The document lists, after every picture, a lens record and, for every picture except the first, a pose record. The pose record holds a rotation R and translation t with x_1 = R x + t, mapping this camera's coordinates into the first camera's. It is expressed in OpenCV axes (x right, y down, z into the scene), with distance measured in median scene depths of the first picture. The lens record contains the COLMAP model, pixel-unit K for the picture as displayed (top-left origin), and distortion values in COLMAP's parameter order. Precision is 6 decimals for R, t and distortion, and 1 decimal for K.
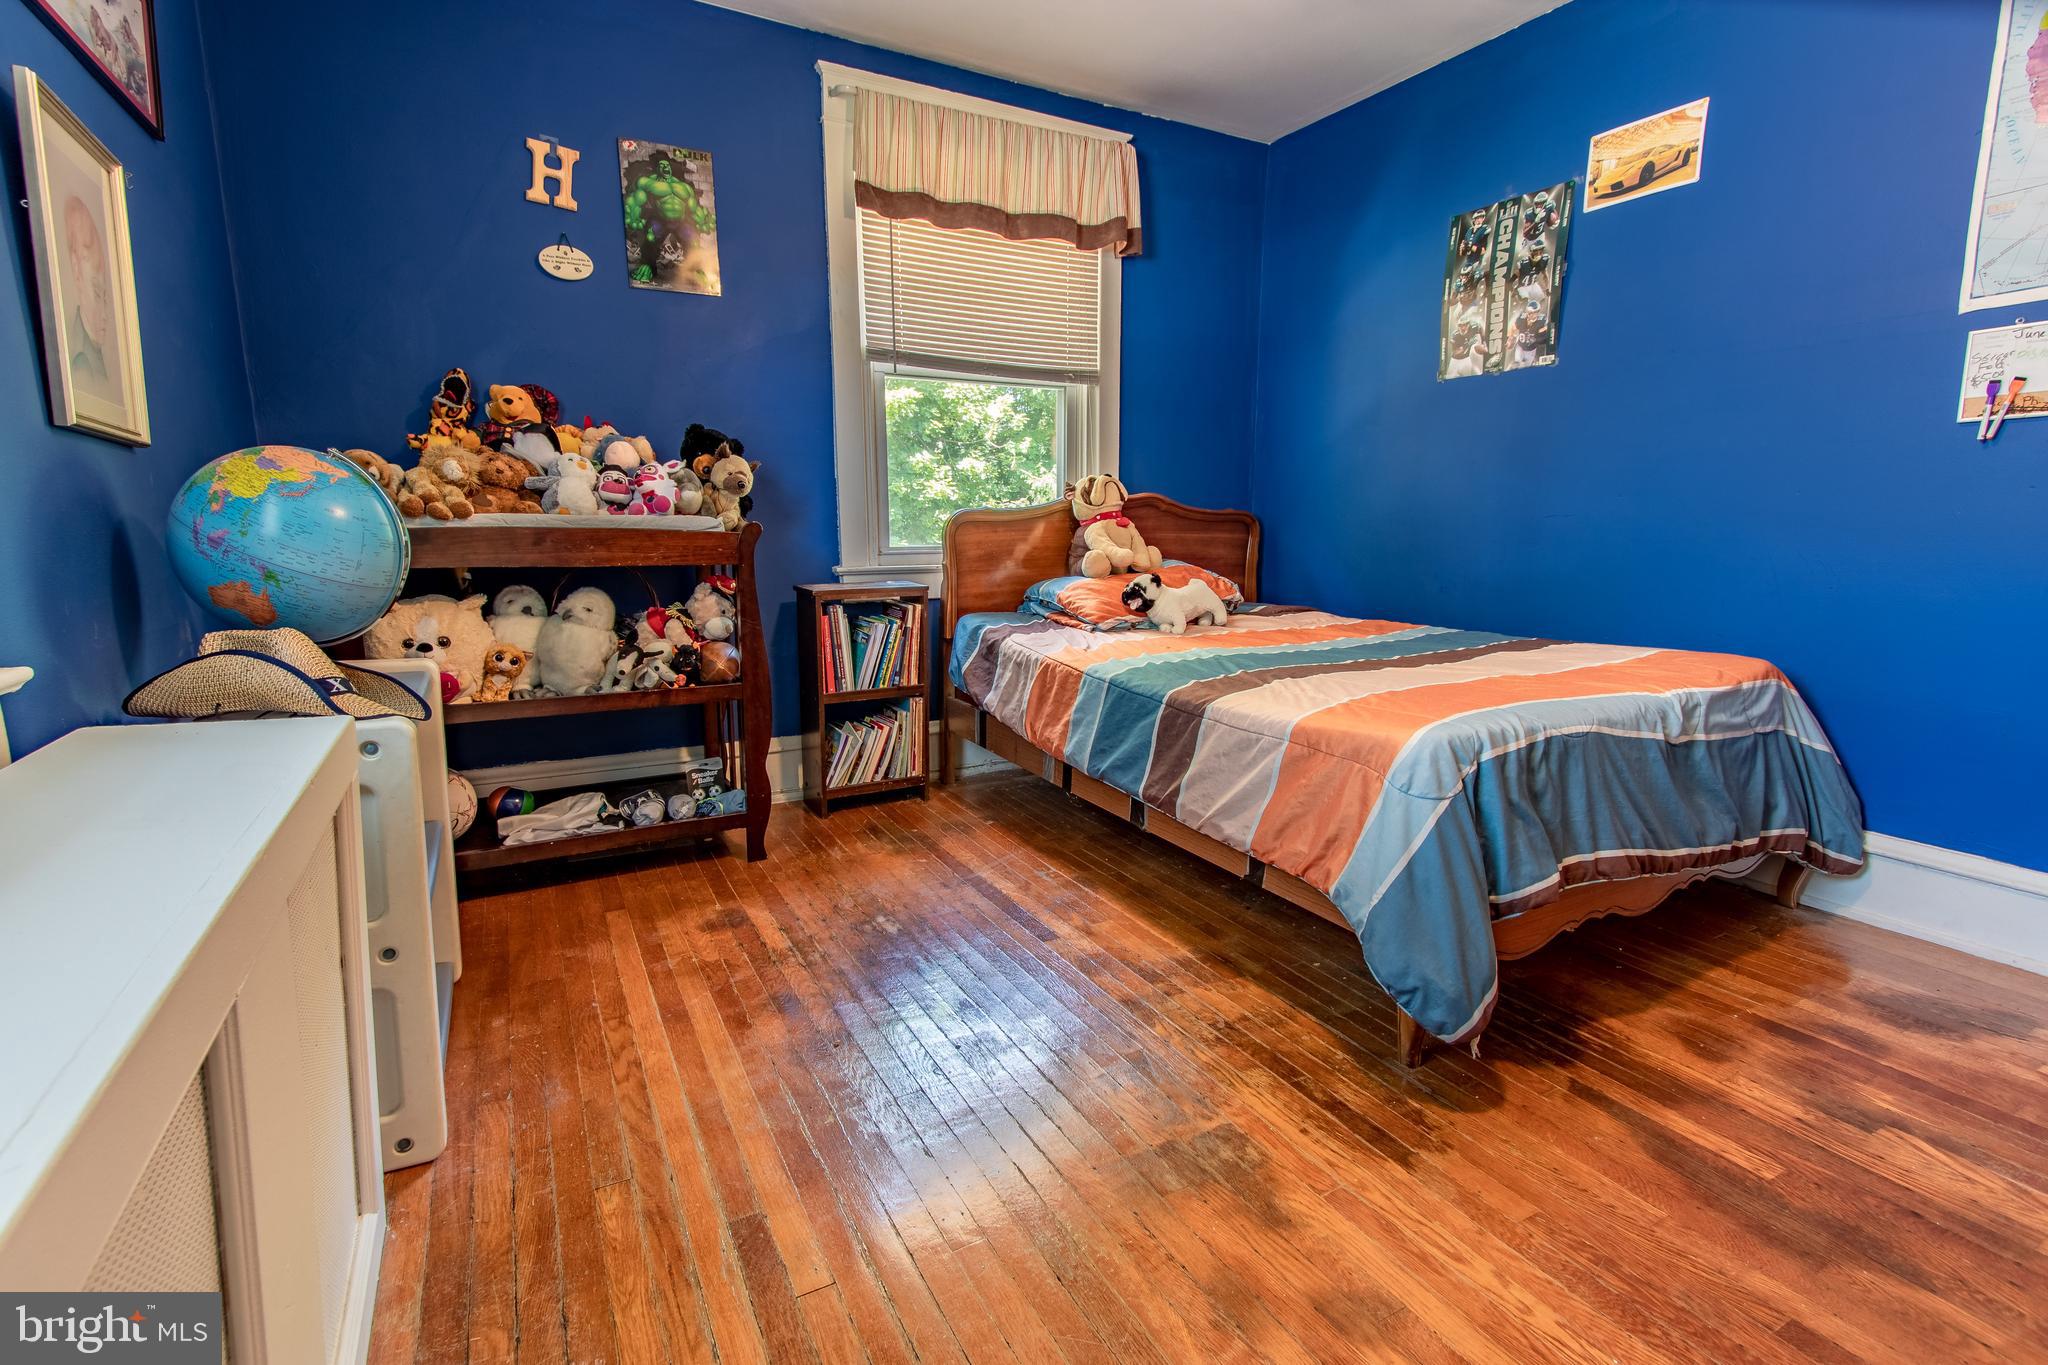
lens RADIAL K [[937.3, 0, 1010.8], [0, 937.3, 681.2], [0, 0, 1]] dist [0.011438, -0.005658]
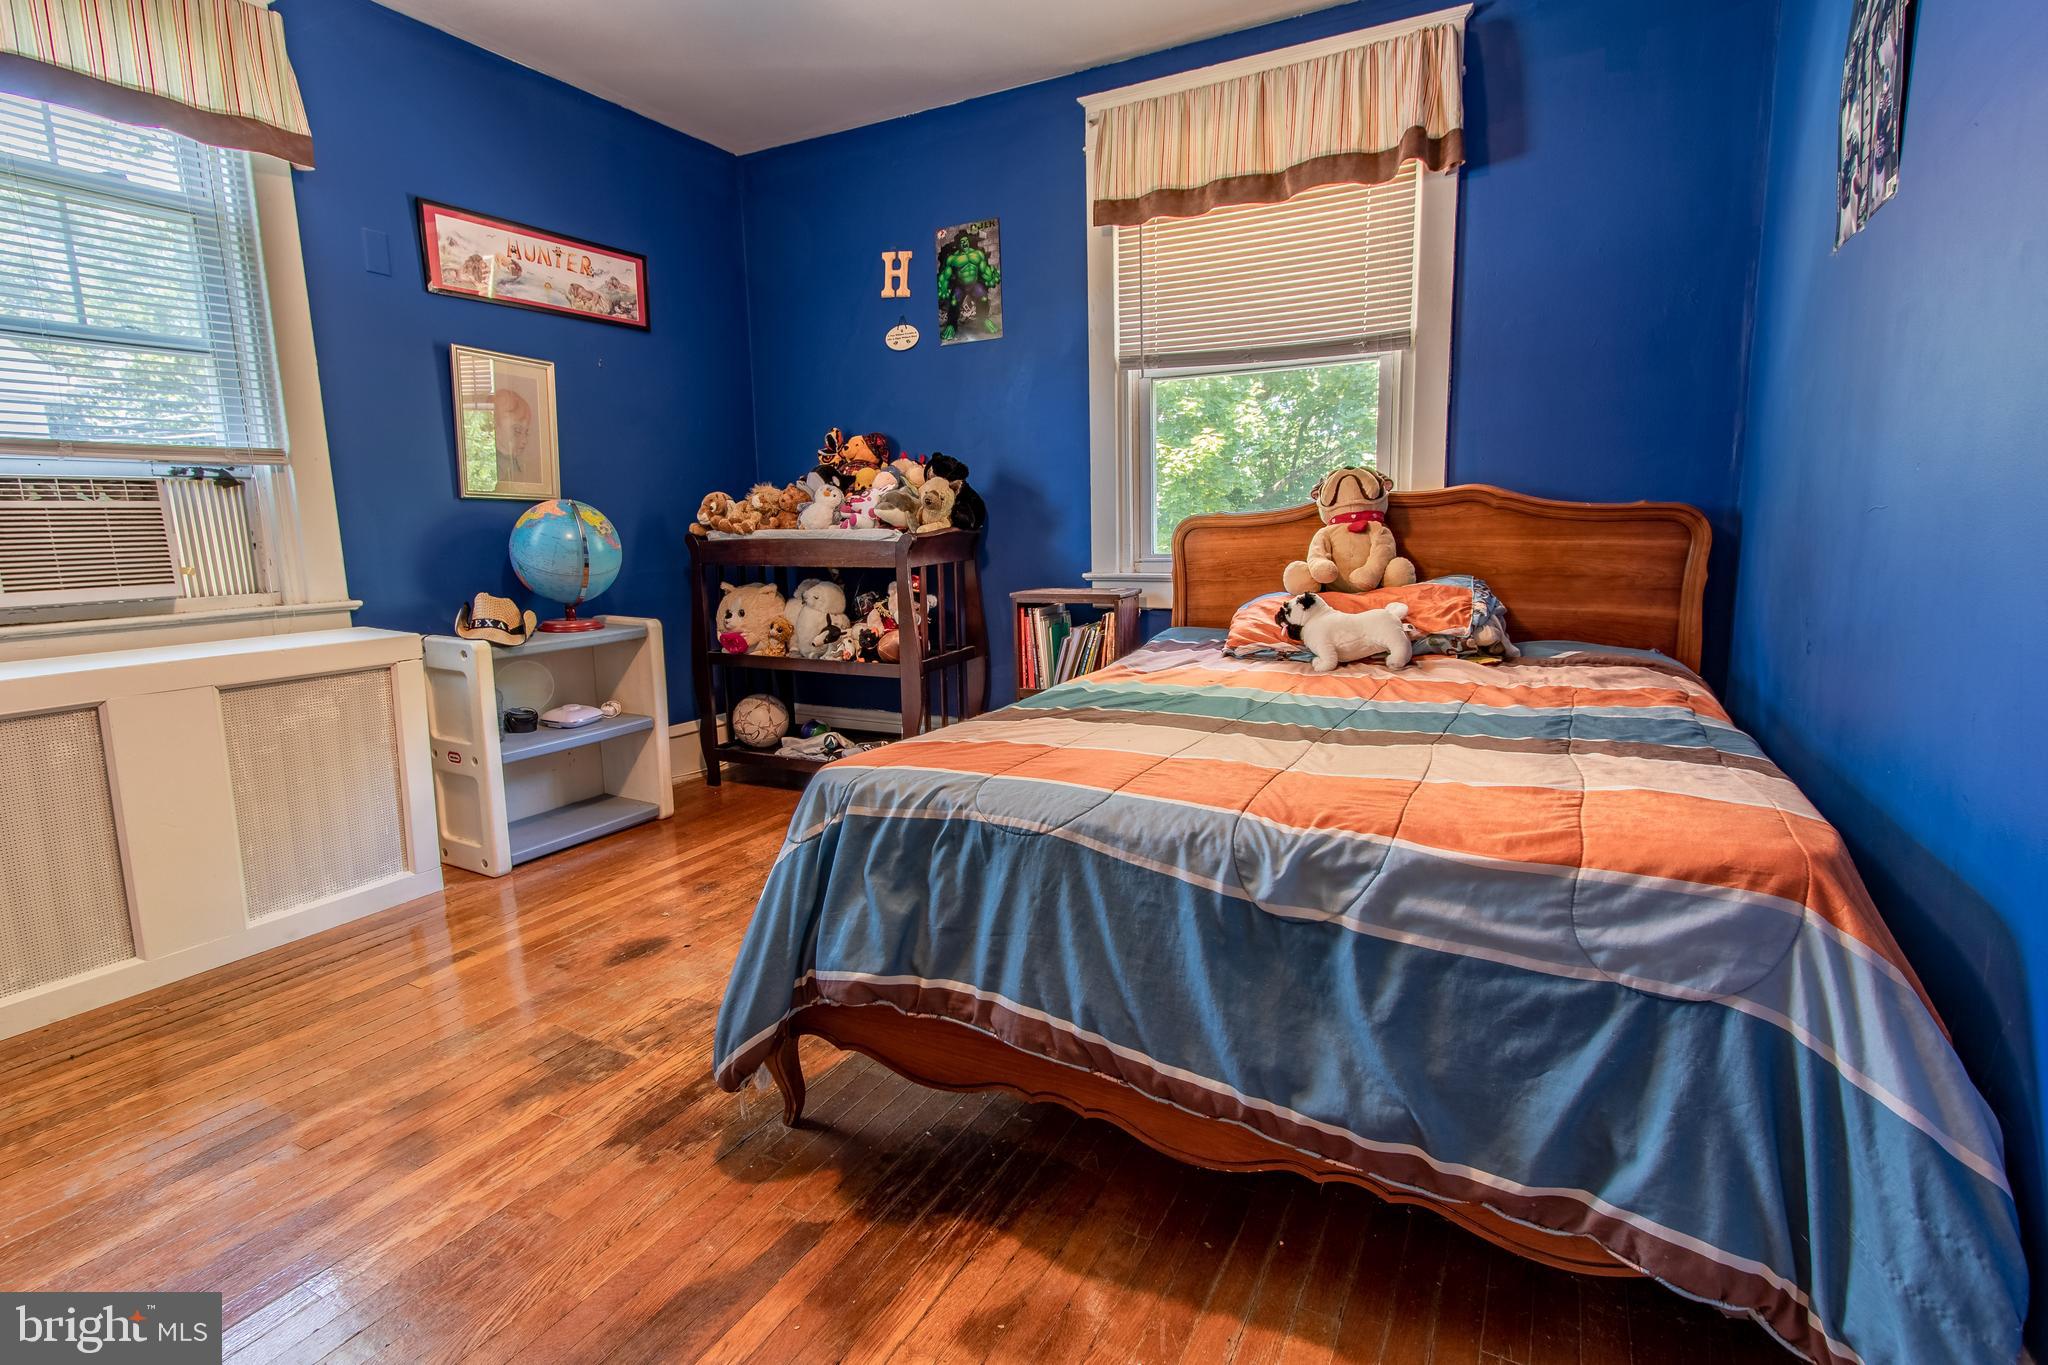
lens RADIAL K [[992.4, 0, 1011.9], [0, 992.4, 685.3], [0, 0, 1]] dist [0.004499, -0.000511]
pose [[0.544282, 0.121862, -0.830004, 0.848088], [-0.123889, 0.990221, 0.064144, -0.070674], [0.829704, 0.067916, 0.554057, 0.395032]]
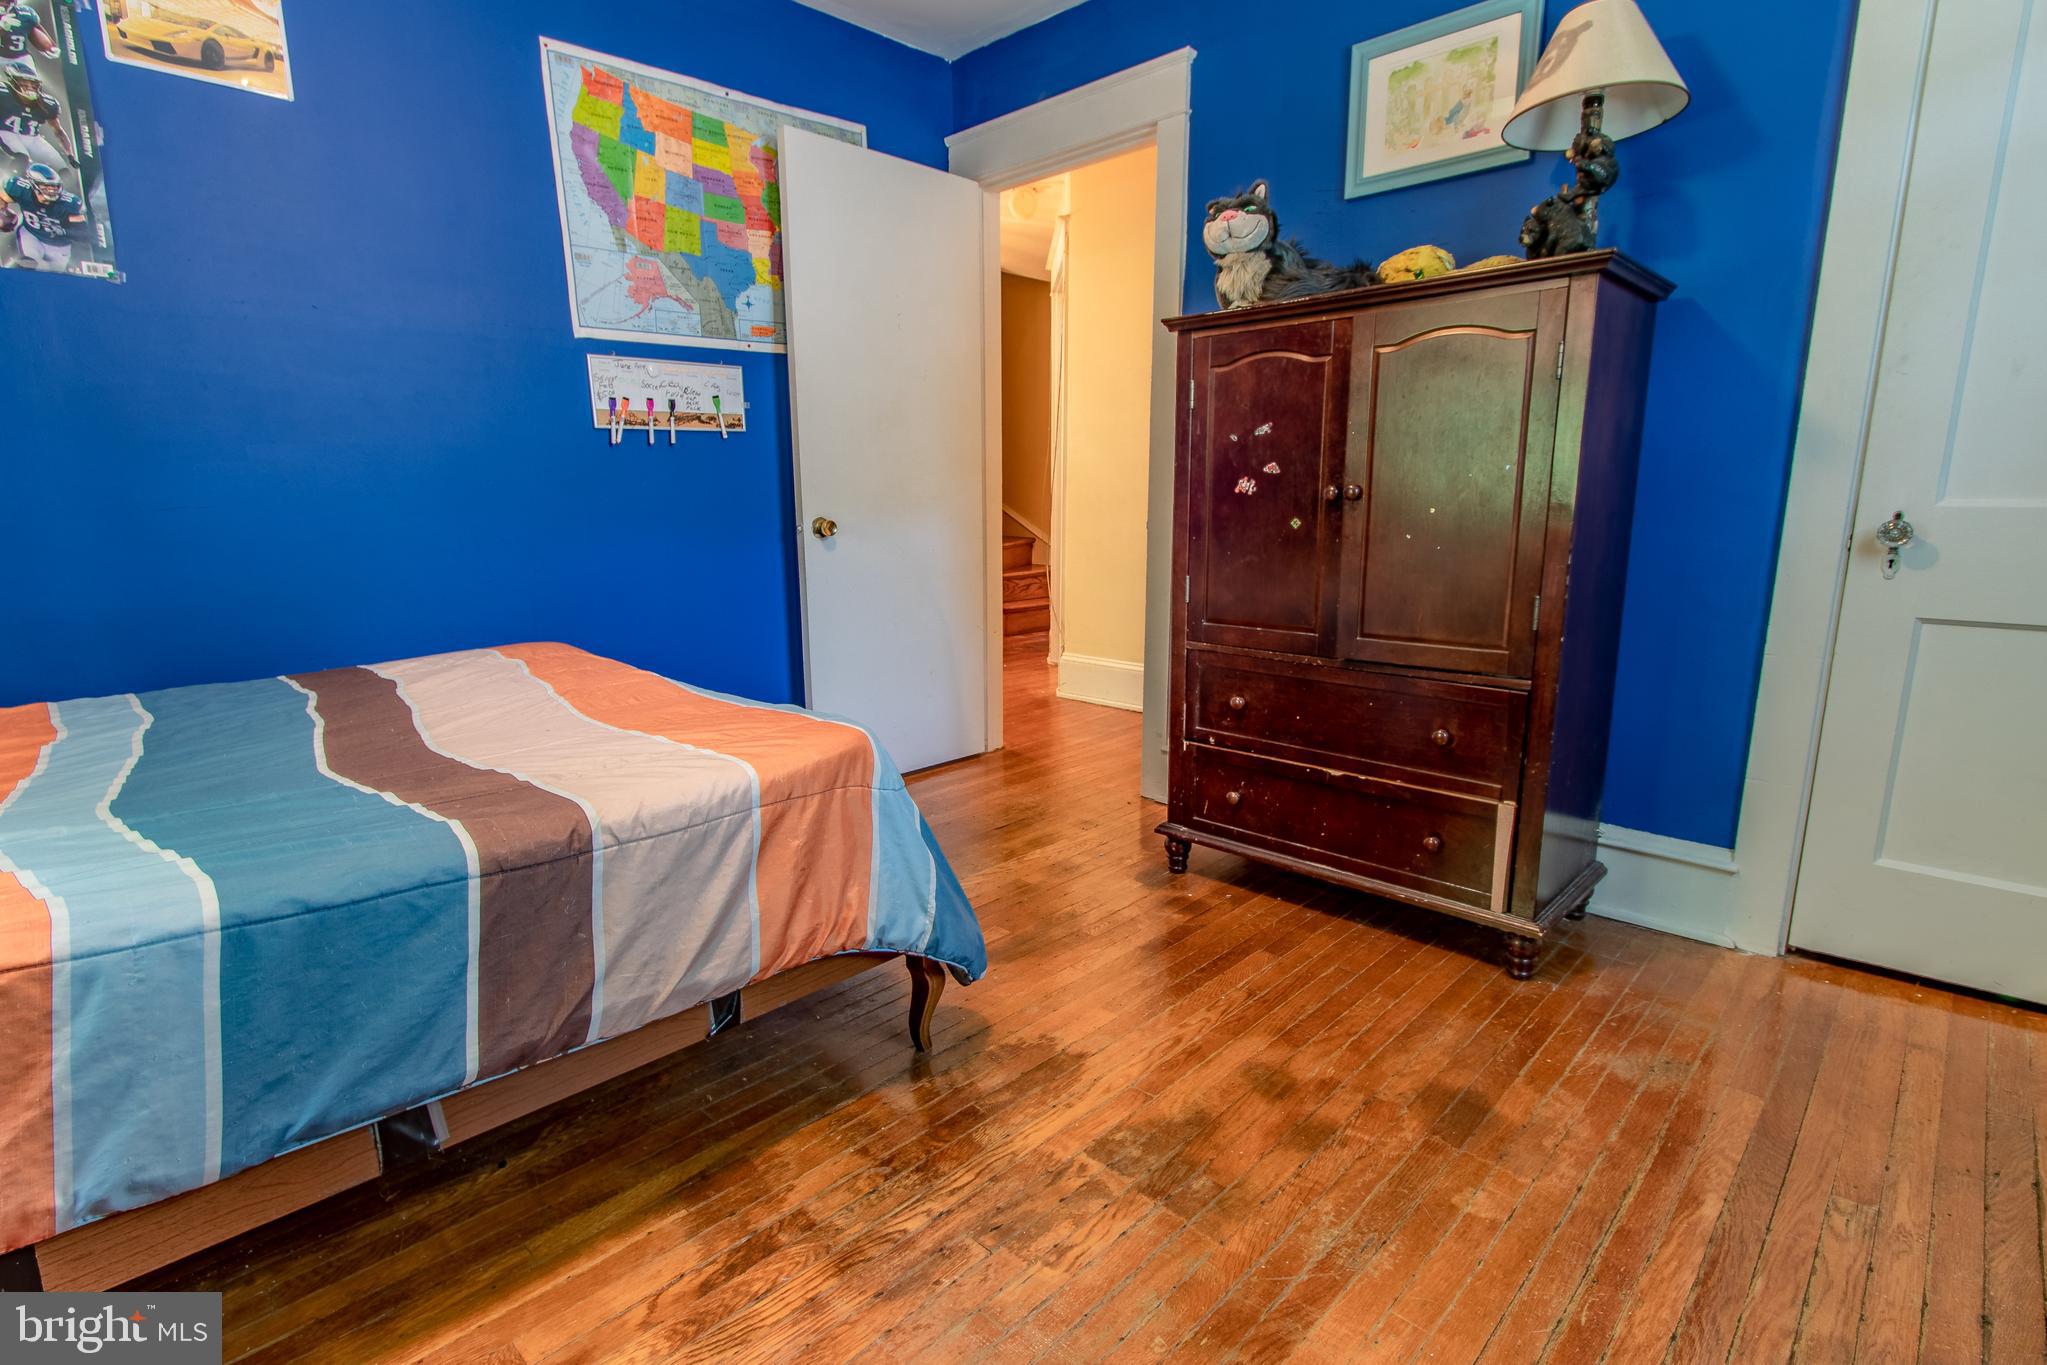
lens RADIAL K [[991.9, 0, 1011.4], [0, 991.9, 685.3], [0, 0, 1]] dist [0.004499, -0.000511]
pose [[-0.296883, -0.174406, 0.938852, -0.345455], [0.177072, 0.956074, 0.233598, -0.126006], [-0.938353, 0.235596, -0.252960, 0.707997]]
